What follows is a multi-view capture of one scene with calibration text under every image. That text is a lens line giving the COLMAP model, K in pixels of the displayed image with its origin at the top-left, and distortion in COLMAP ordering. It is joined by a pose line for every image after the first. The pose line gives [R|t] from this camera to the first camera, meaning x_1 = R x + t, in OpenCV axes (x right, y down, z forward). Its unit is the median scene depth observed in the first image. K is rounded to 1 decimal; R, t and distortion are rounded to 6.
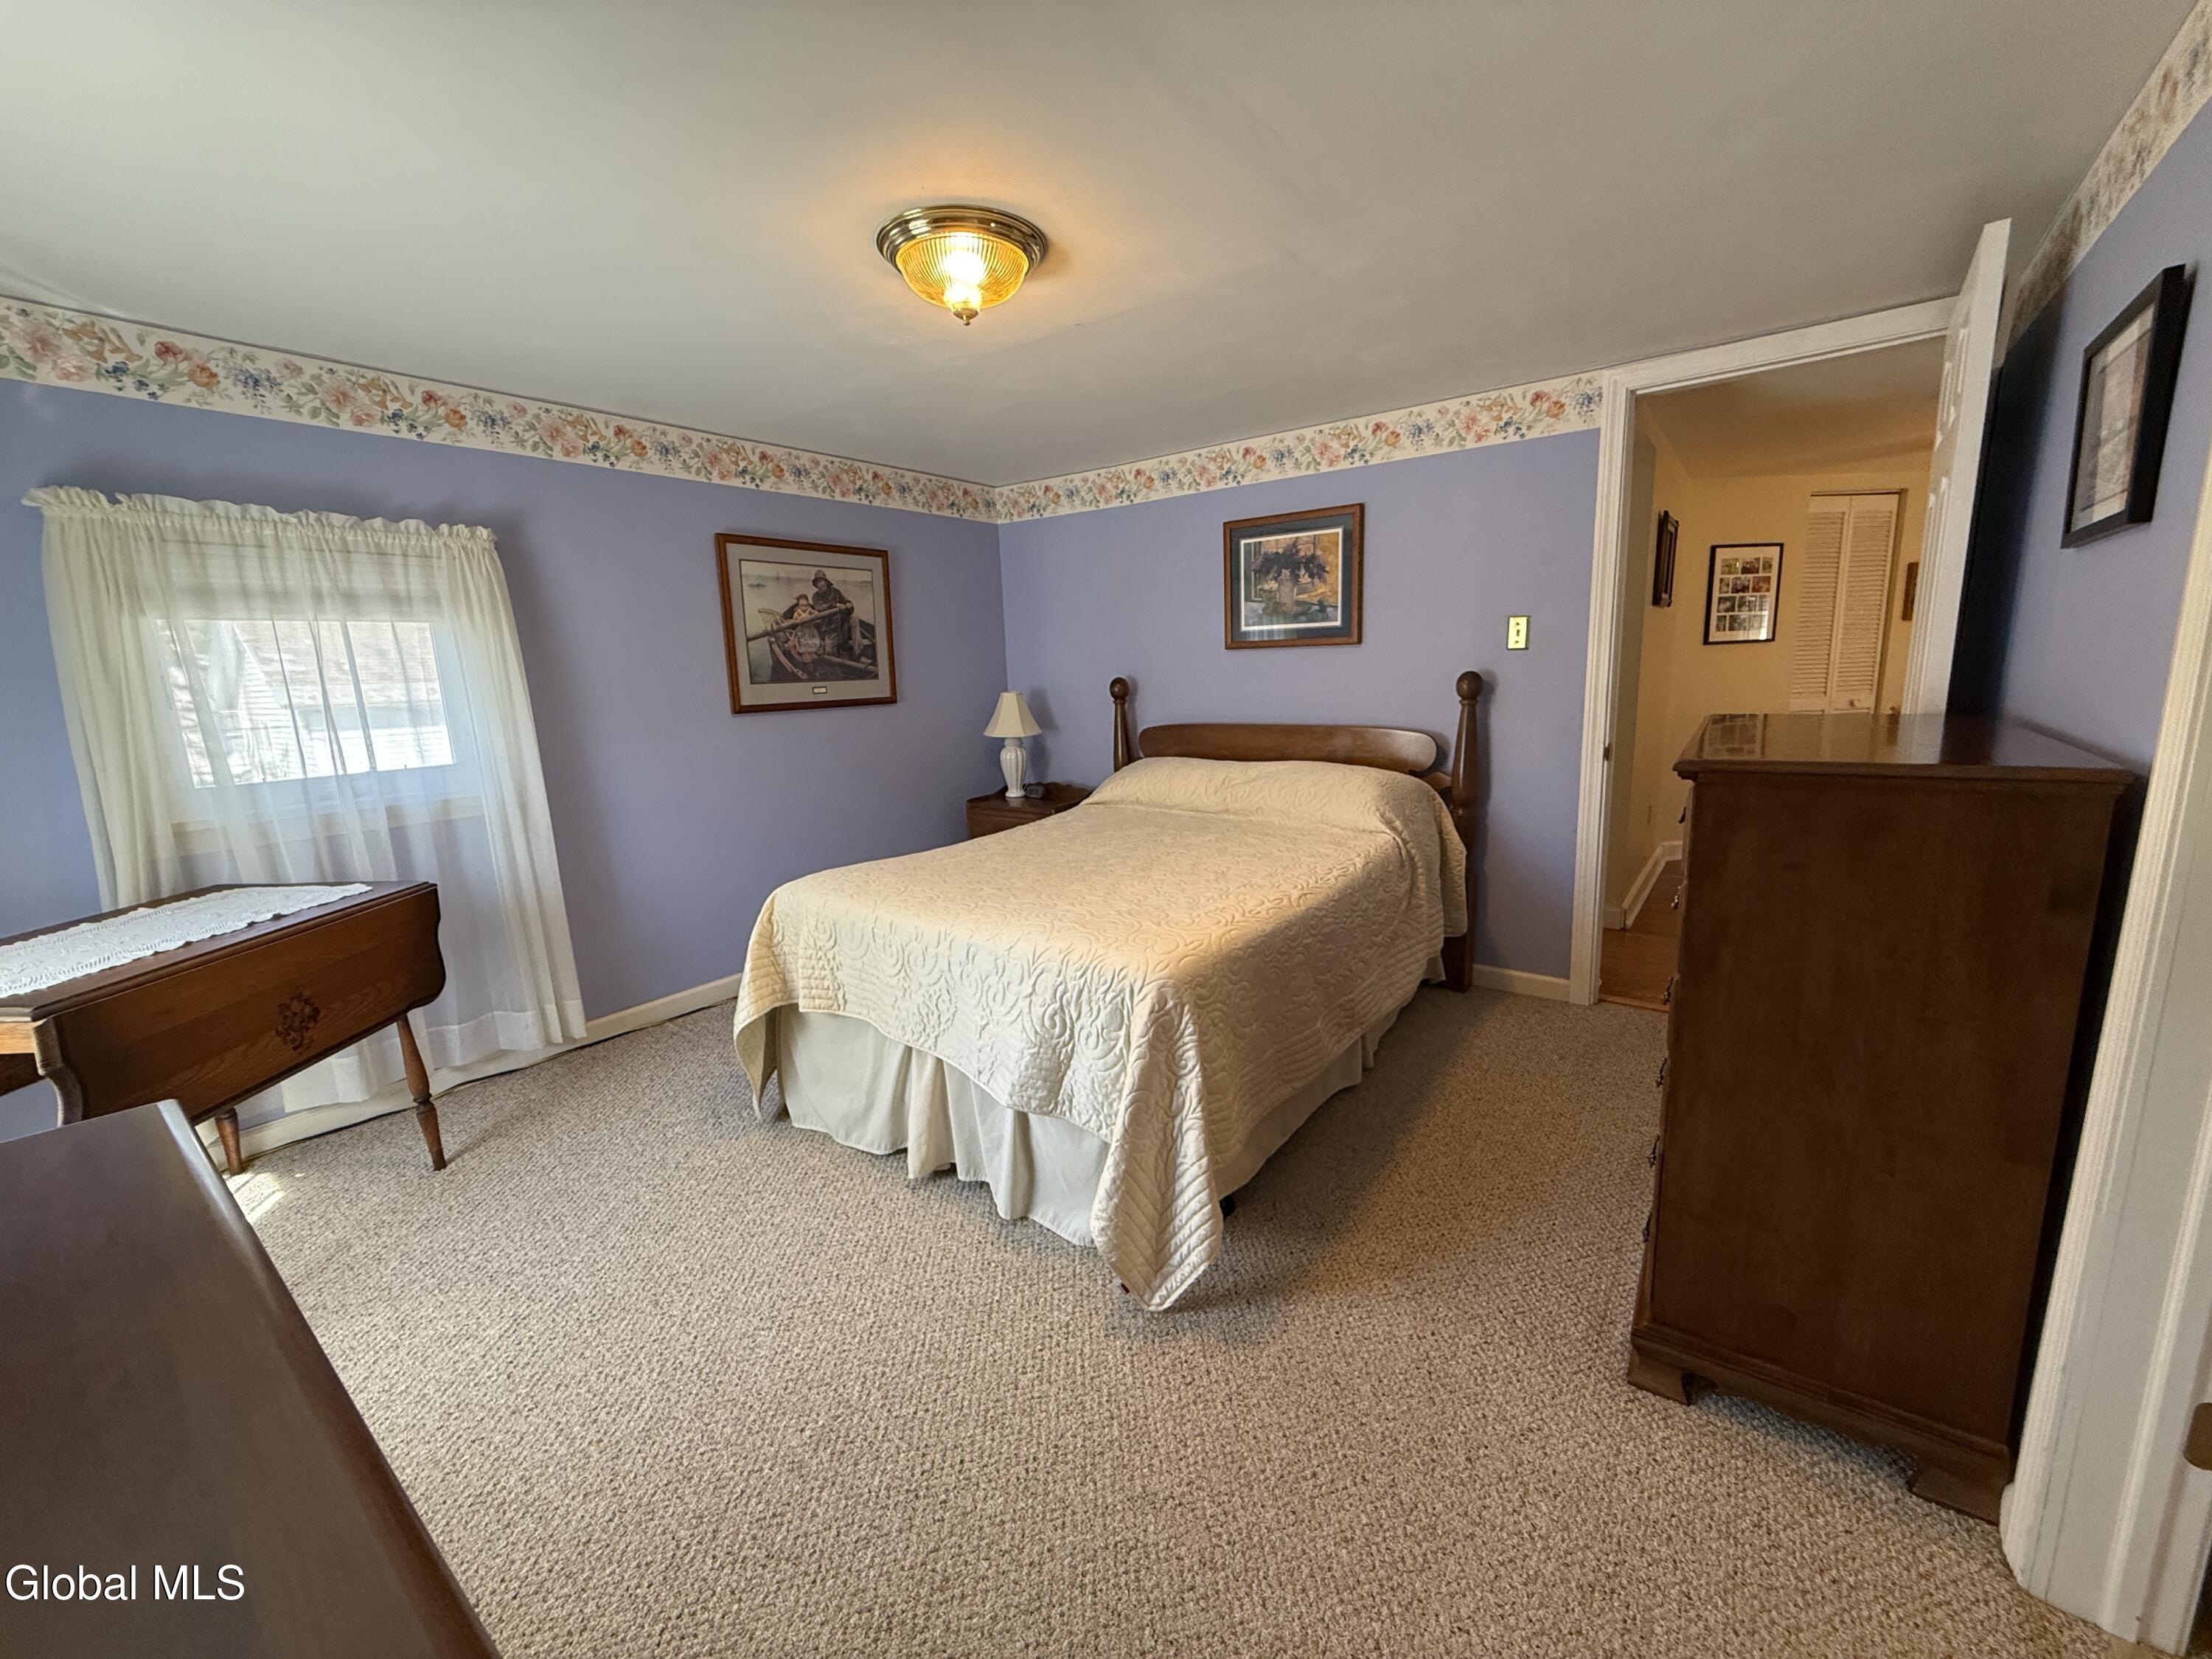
lens RADIAL K [[869.1, 0, 1102.0], [0, 869.1, 826.8], [0, 0, 1]] dist [-0.001174, 0.000296]
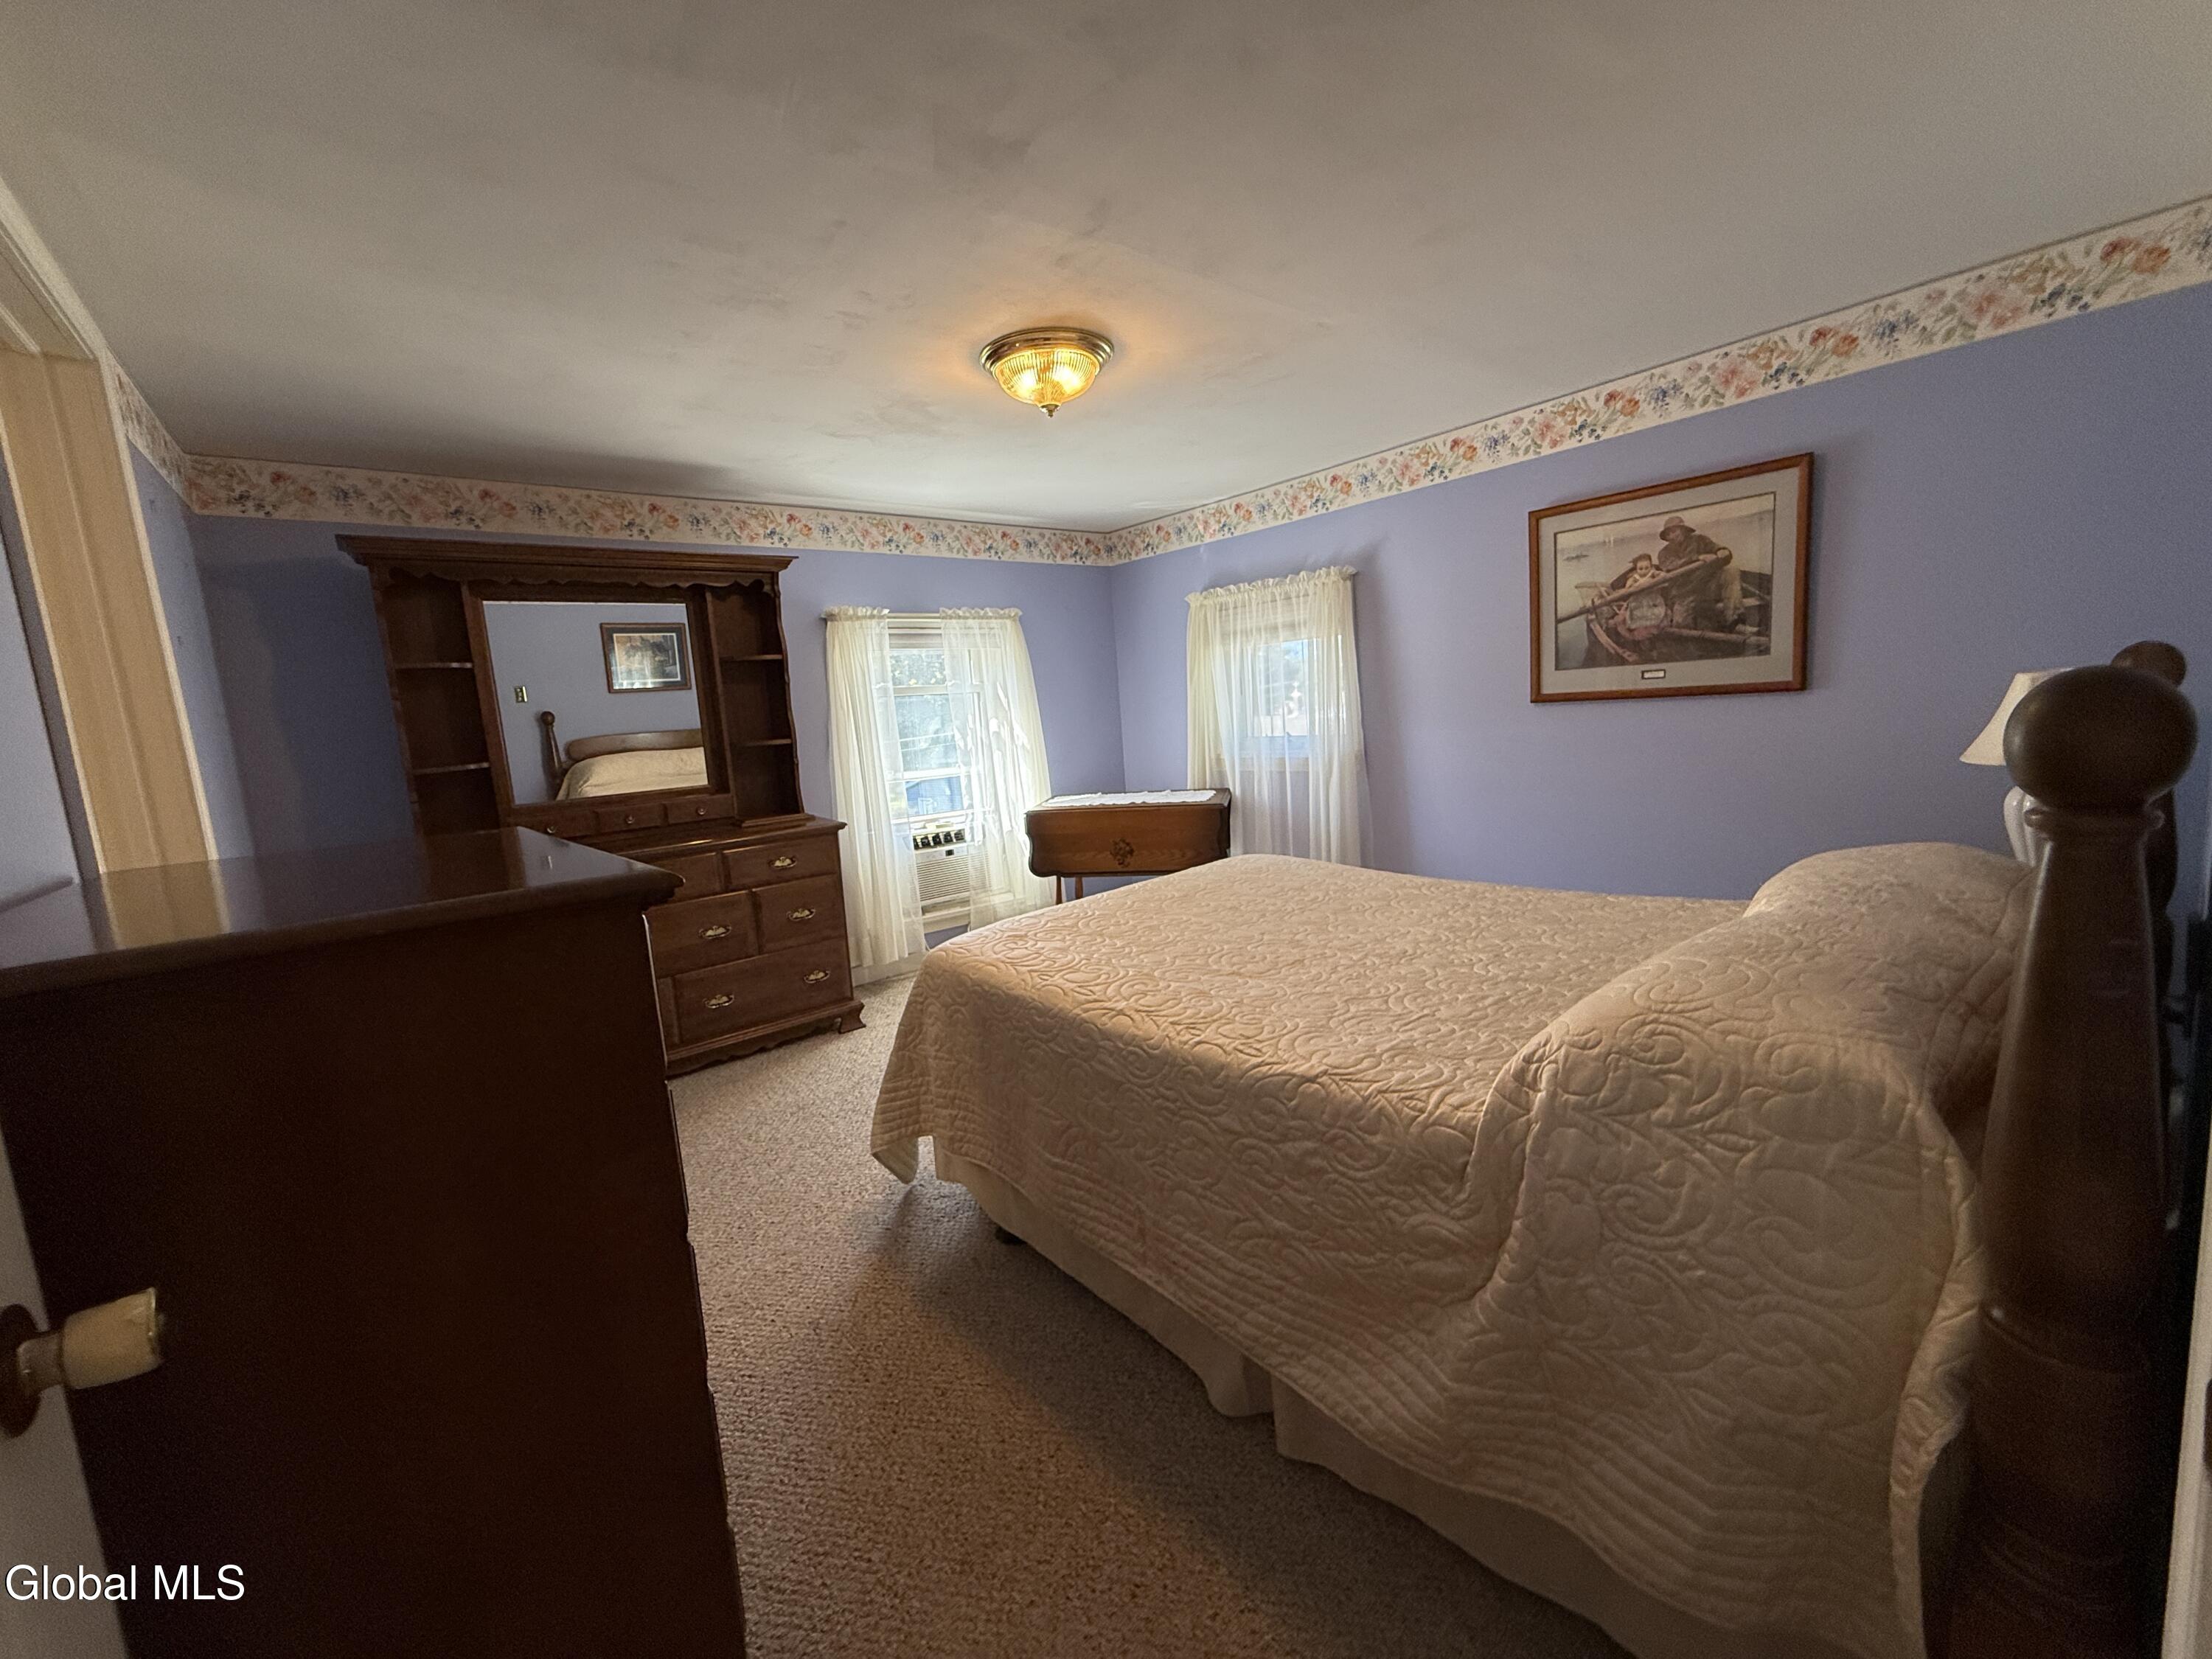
lens RADIAL K [[869.1, 0, 1102.6], [0, 869.1, 831.2], [0, 0, 1]] dist [-0.001174, 0.000296]
pose [[-0.218280, 0.196218, -0.955956, 0.578325], [-0.093548, 0.970859, 0.220637, -0.150736], [0.971392, 0.137589, -0.193563, 0.709926]]
